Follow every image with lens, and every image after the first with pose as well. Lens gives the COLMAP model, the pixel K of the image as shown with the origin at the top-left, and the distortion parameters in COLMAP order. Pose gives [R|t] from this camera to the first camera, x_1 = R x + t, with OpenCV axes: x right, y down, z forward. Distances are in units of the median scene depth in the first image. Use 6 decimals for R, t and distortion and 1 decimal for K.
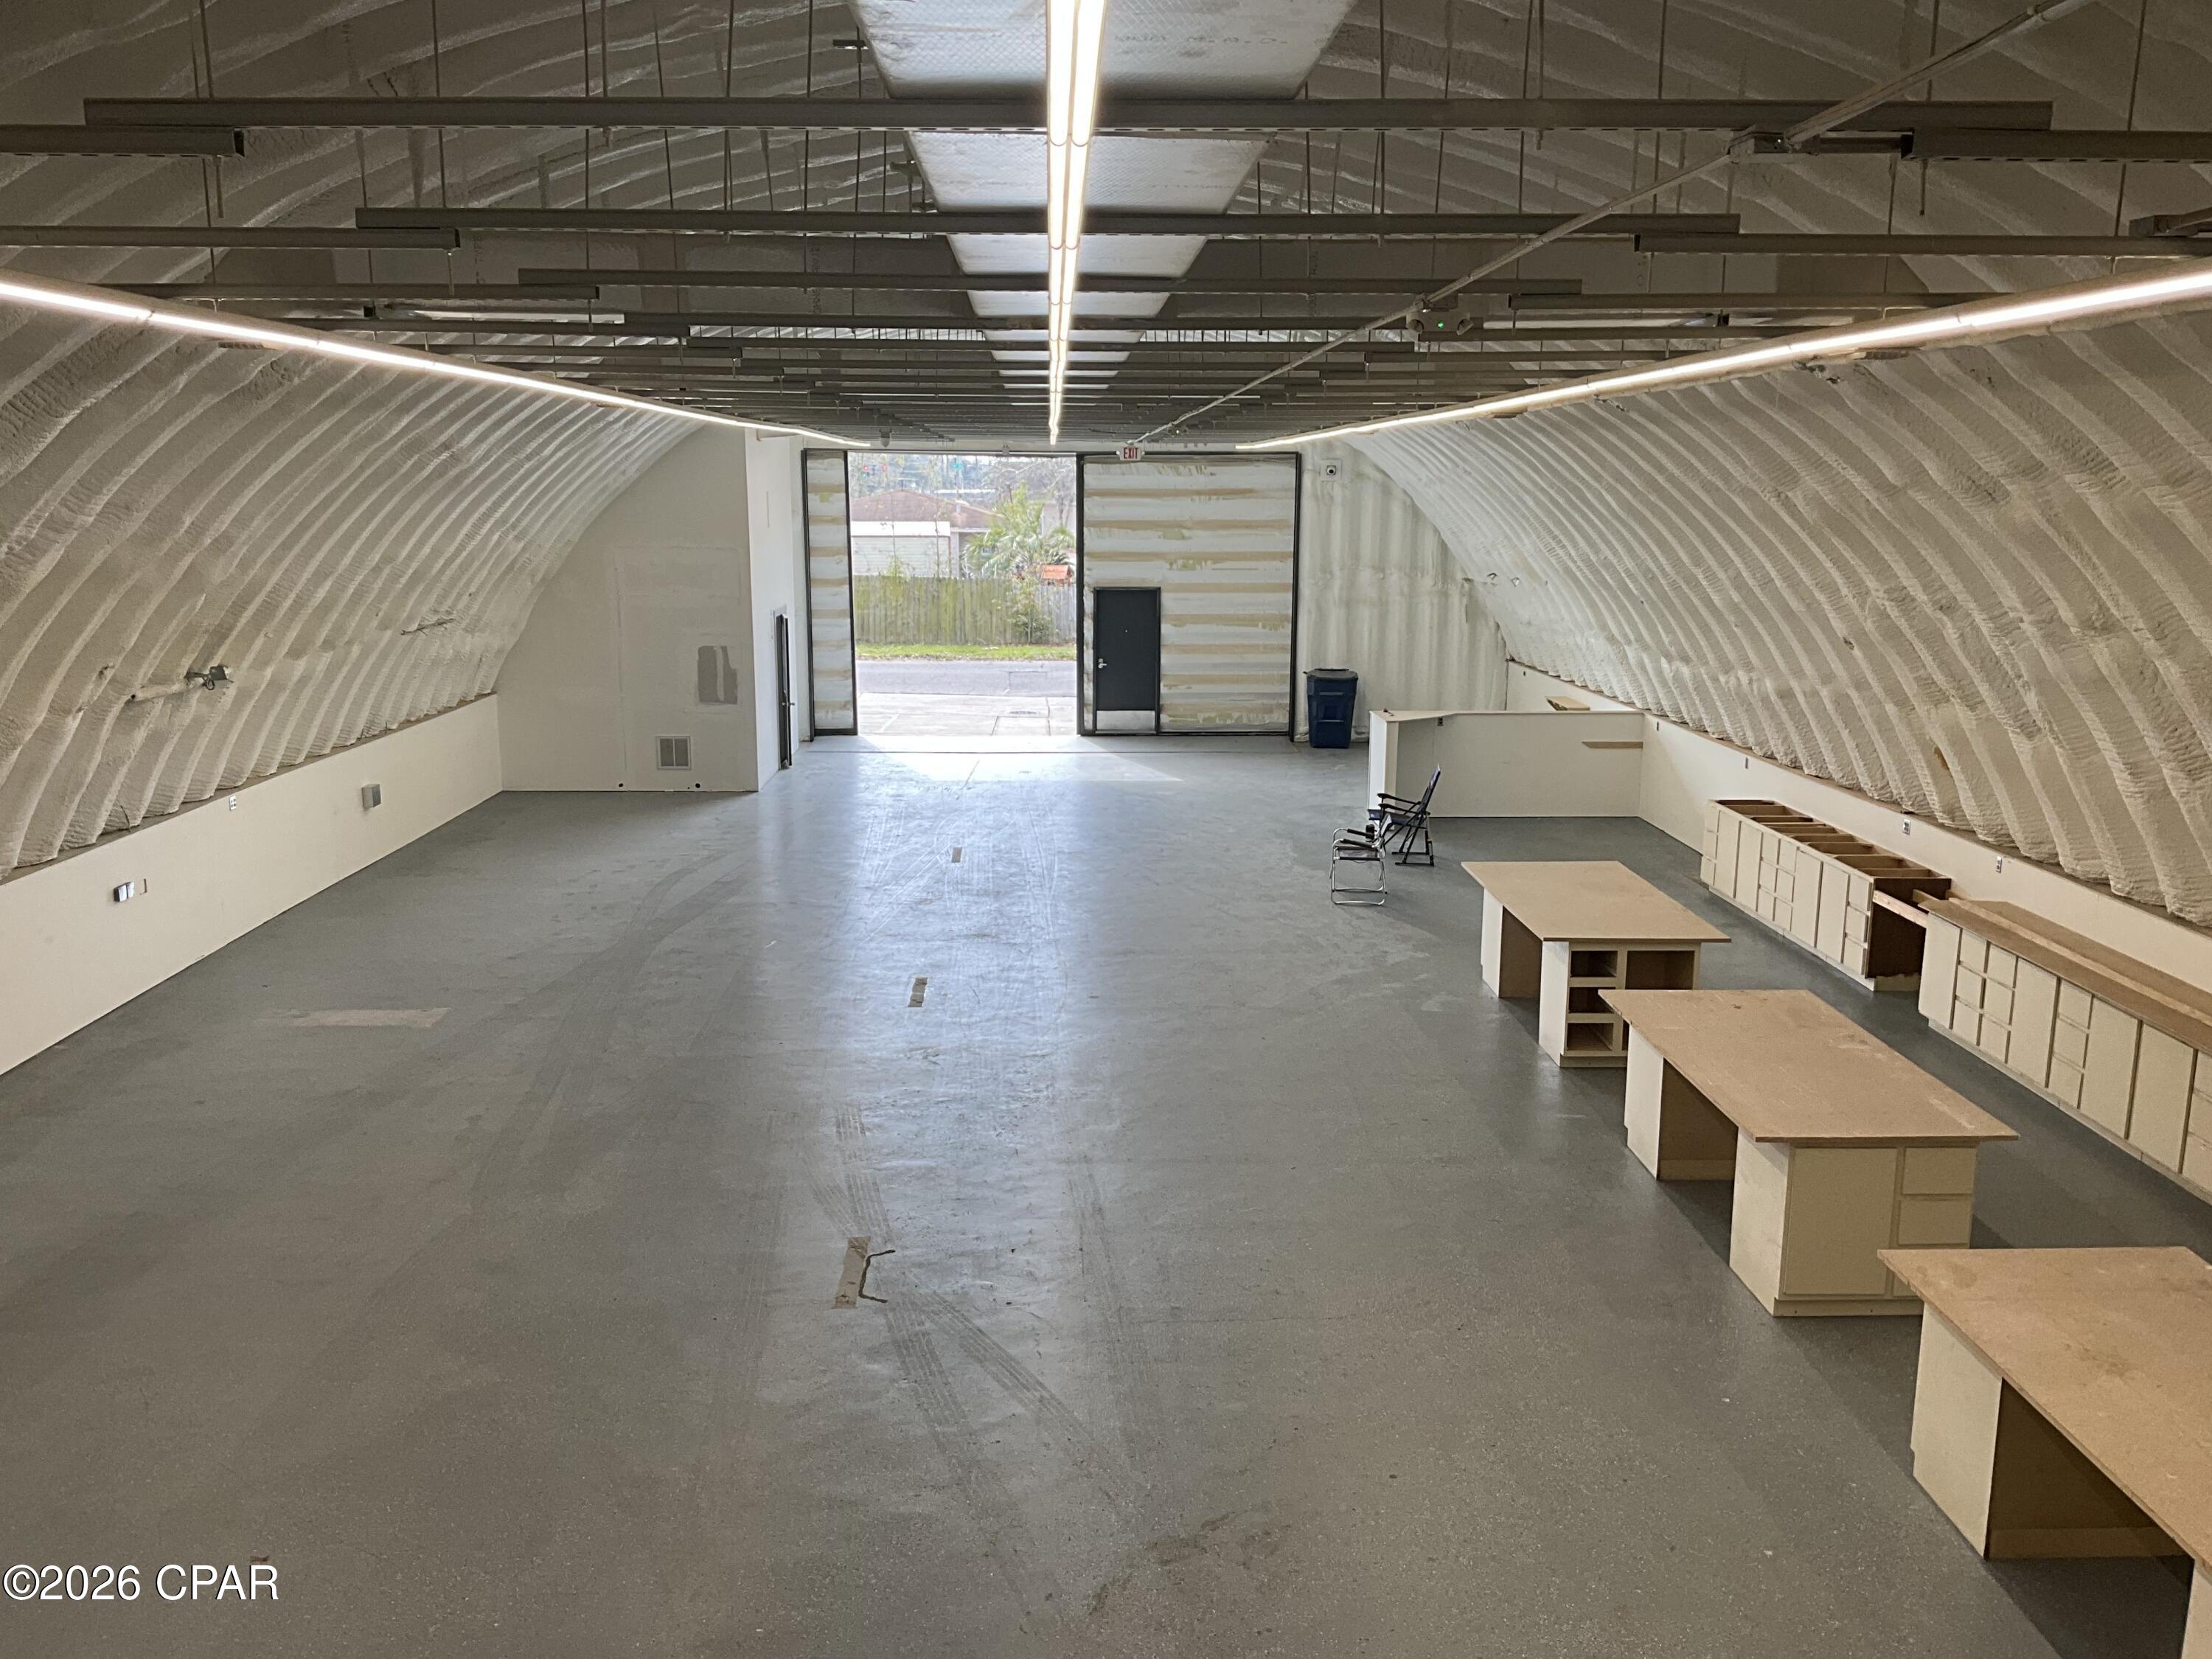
lens RADIAL K [[1855.5, 0, 1114.9], [0, 1855.5, 822.4], [0, 0, 1]] dist [0.041725, -0.055703]
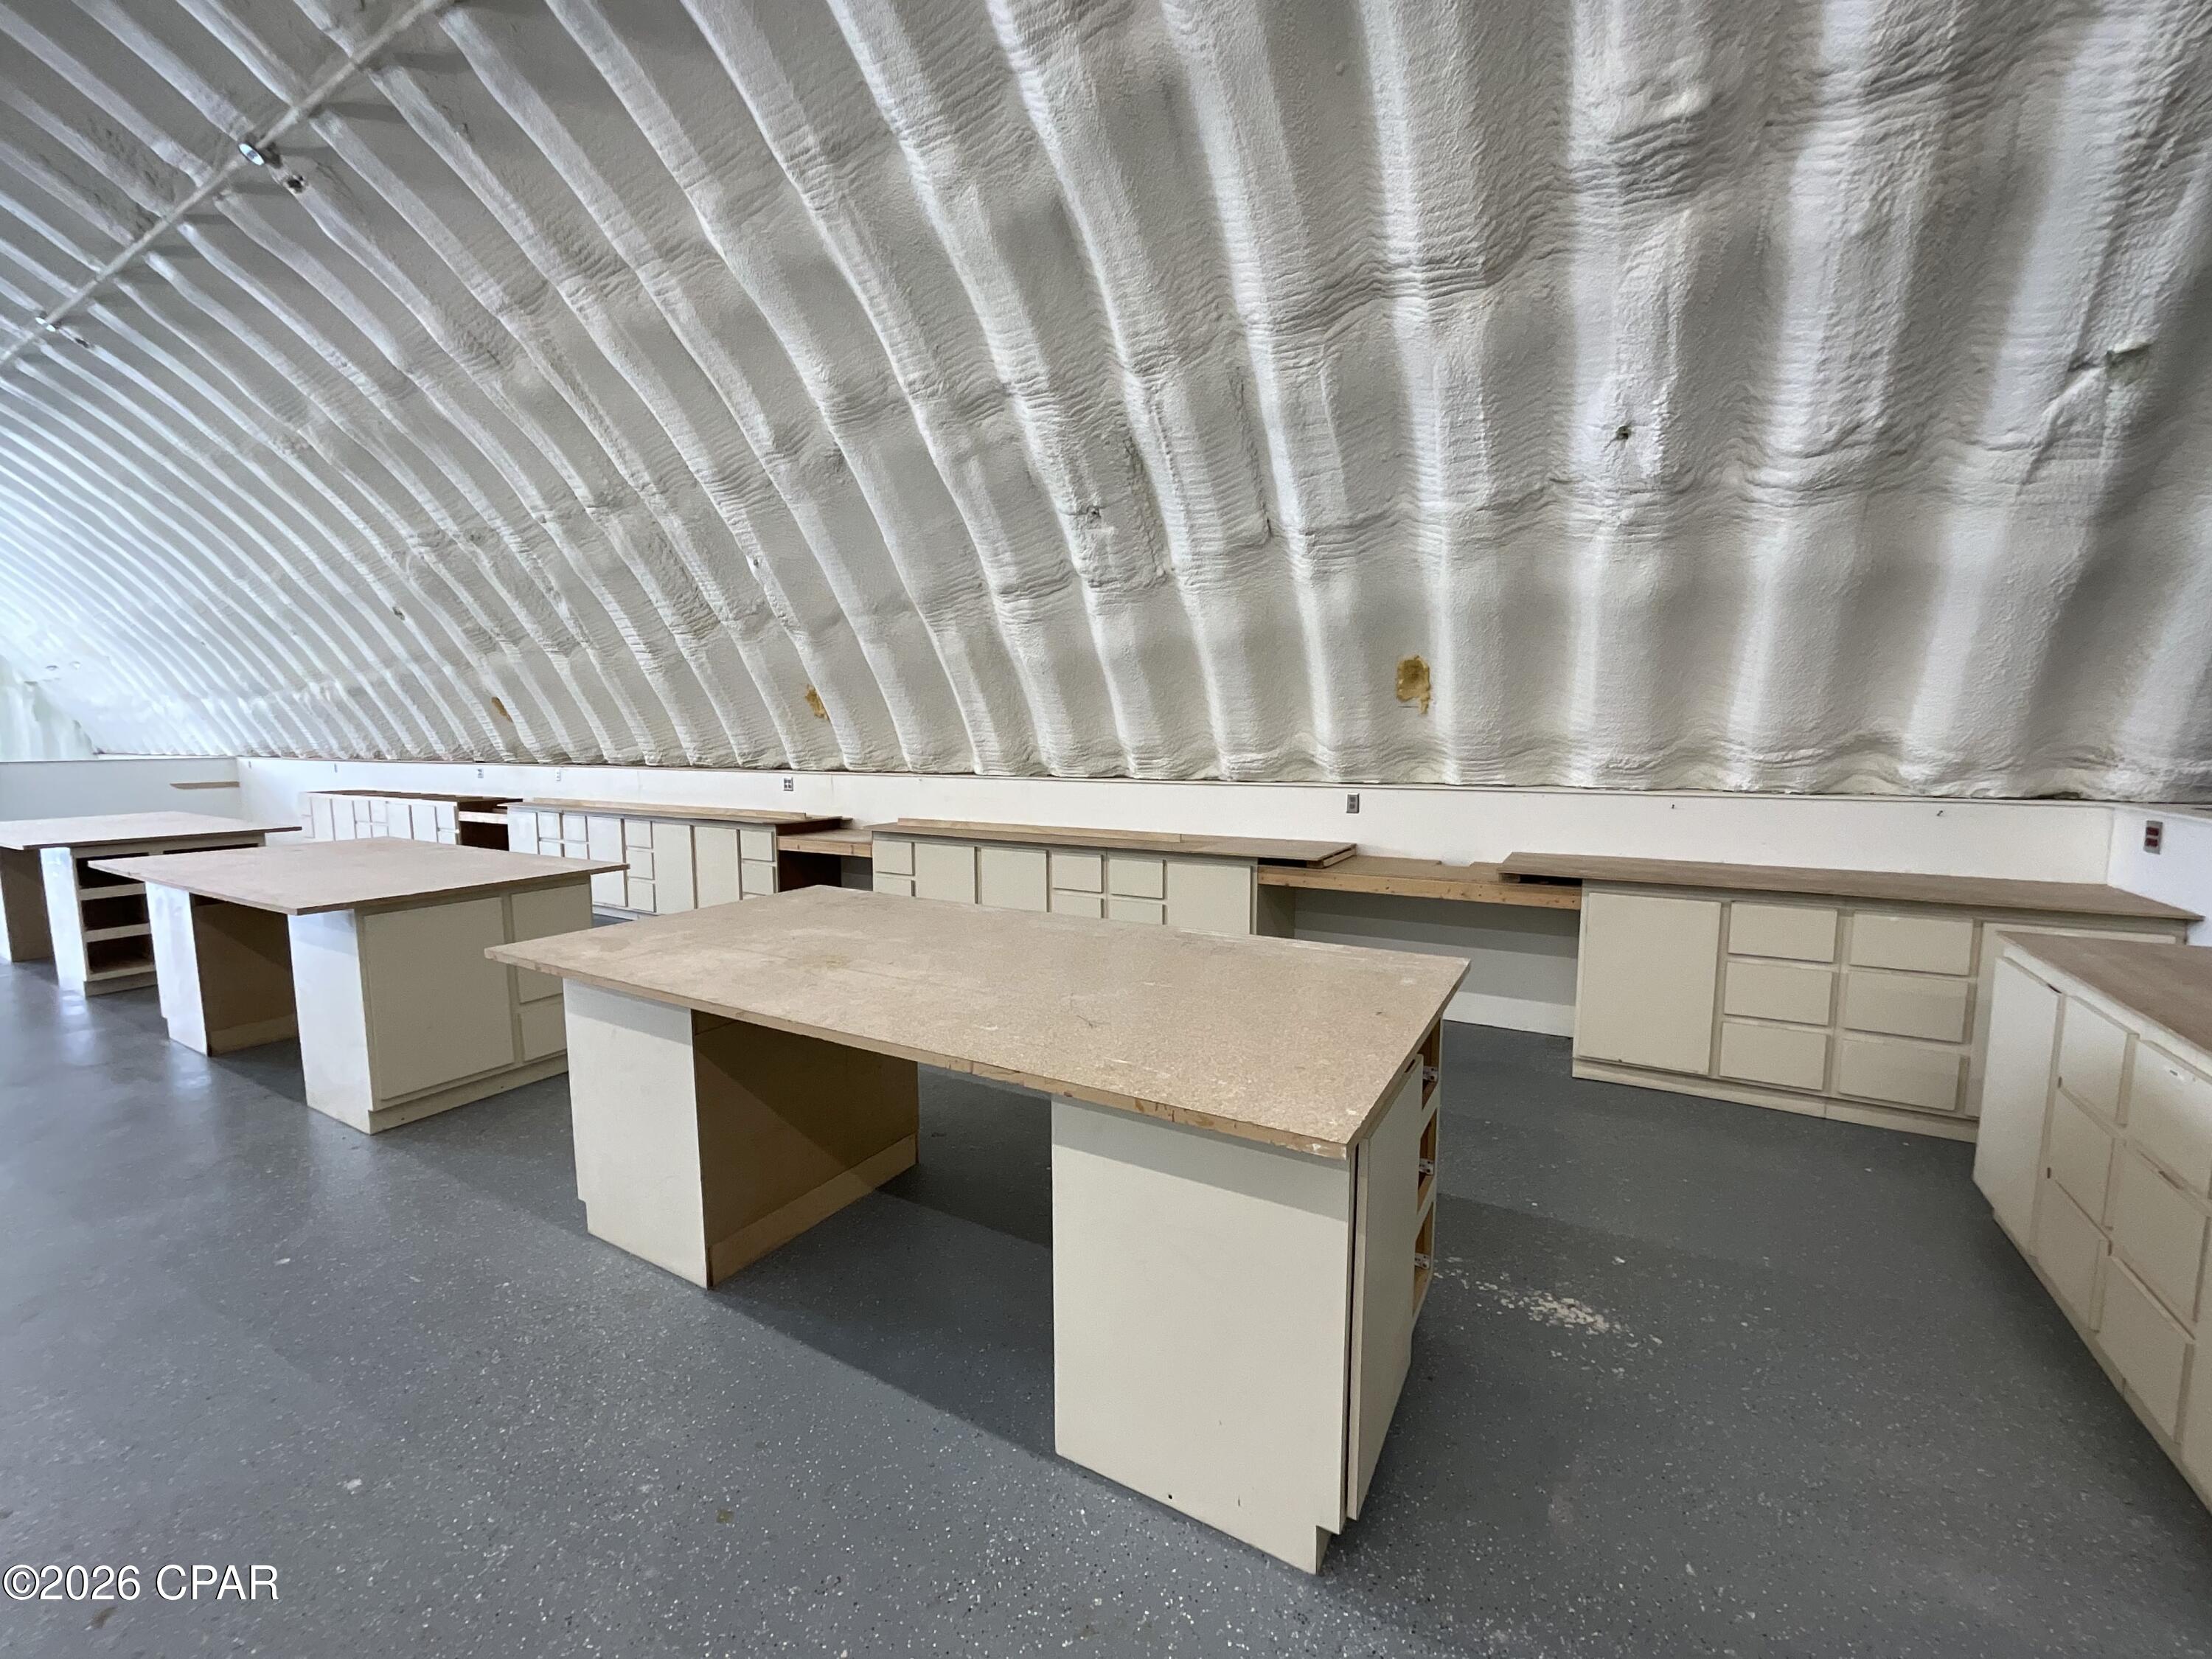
lens RADIAL K [[907.5, 0, 1110.6], [0, 907.5, 835.0], [0, 0, 1]] dist [-0.001586, 0.002129]
pose [[0.531826, -0.104922, 0.840329, 0.102766], [0.162522, 0.986496, 0.020315, 0.090440], [-0.831112, 0.125768, 0.541696, 0.251173]]
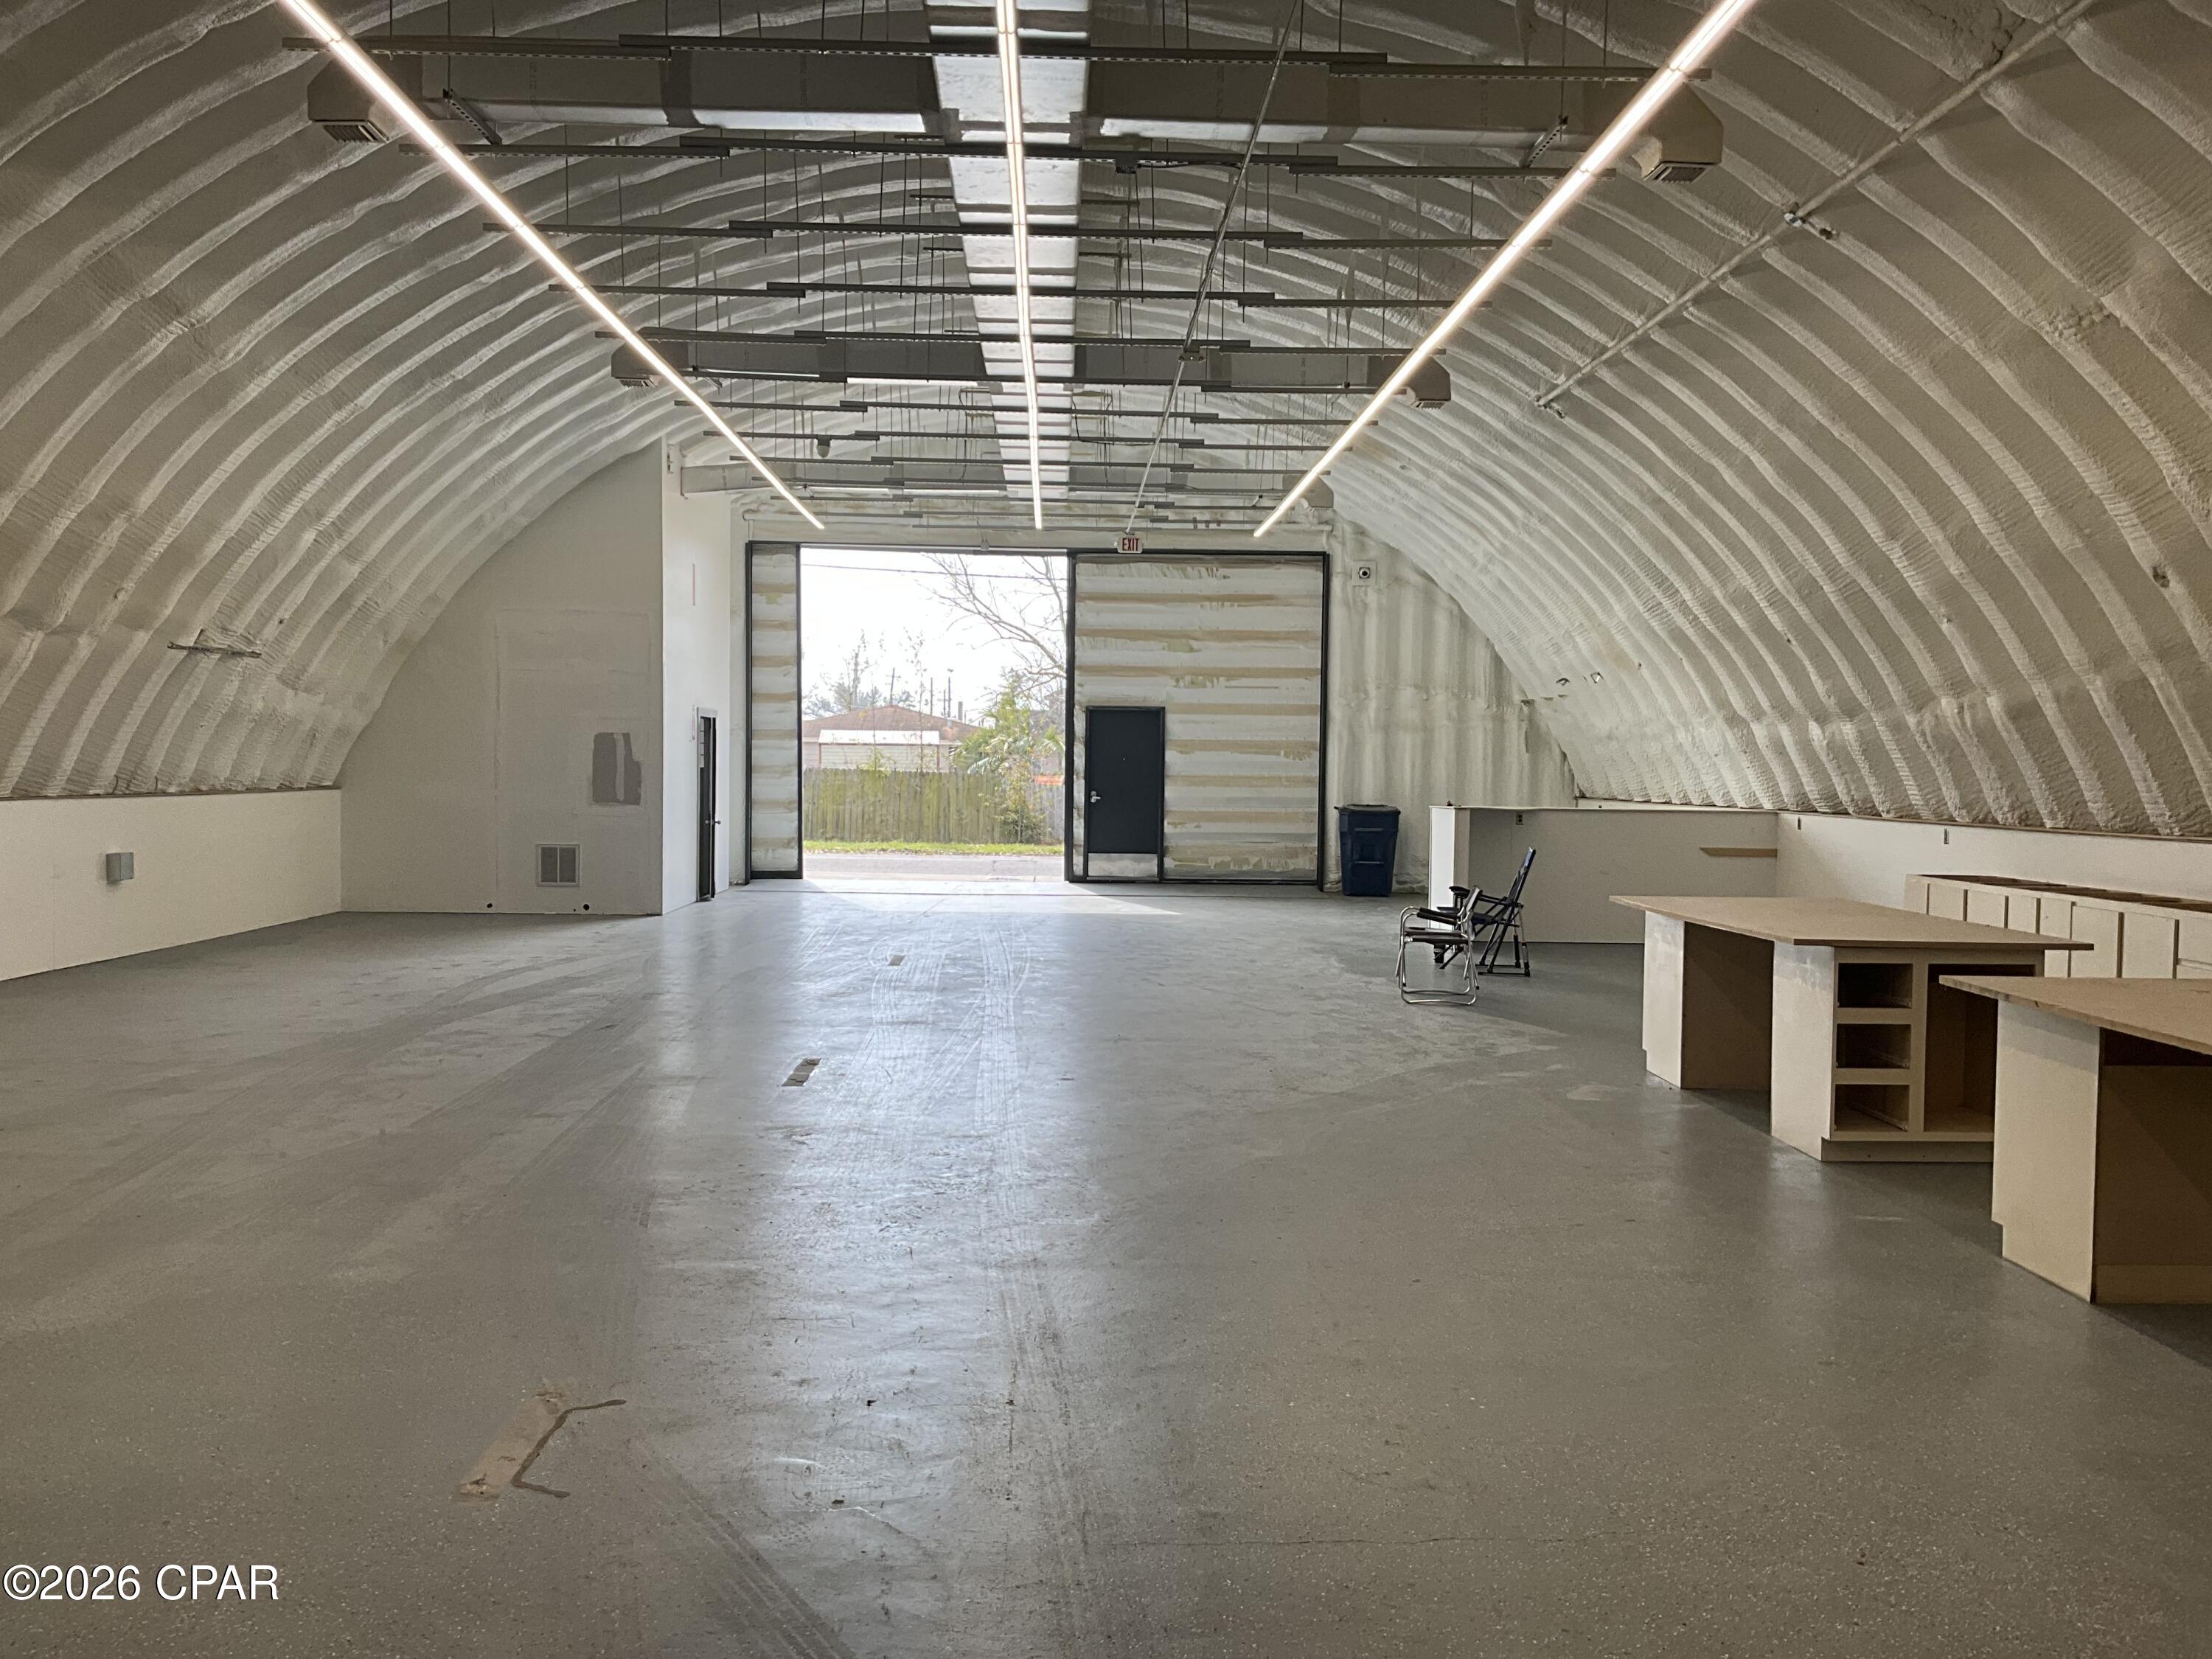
lens RADIAL K [[1855.5, 0, 1103.3], [0, 1855.5, 806.6], [0, 0, 1]] dist [0.041725, -0.055703]
pose [[0.999950, 0.006949, -0.007188, 0.004595], [-0.007999, 0.987365, -0.158262, 0.082382], [0.005997, 0.158312, 0.987371, 0.266668]]
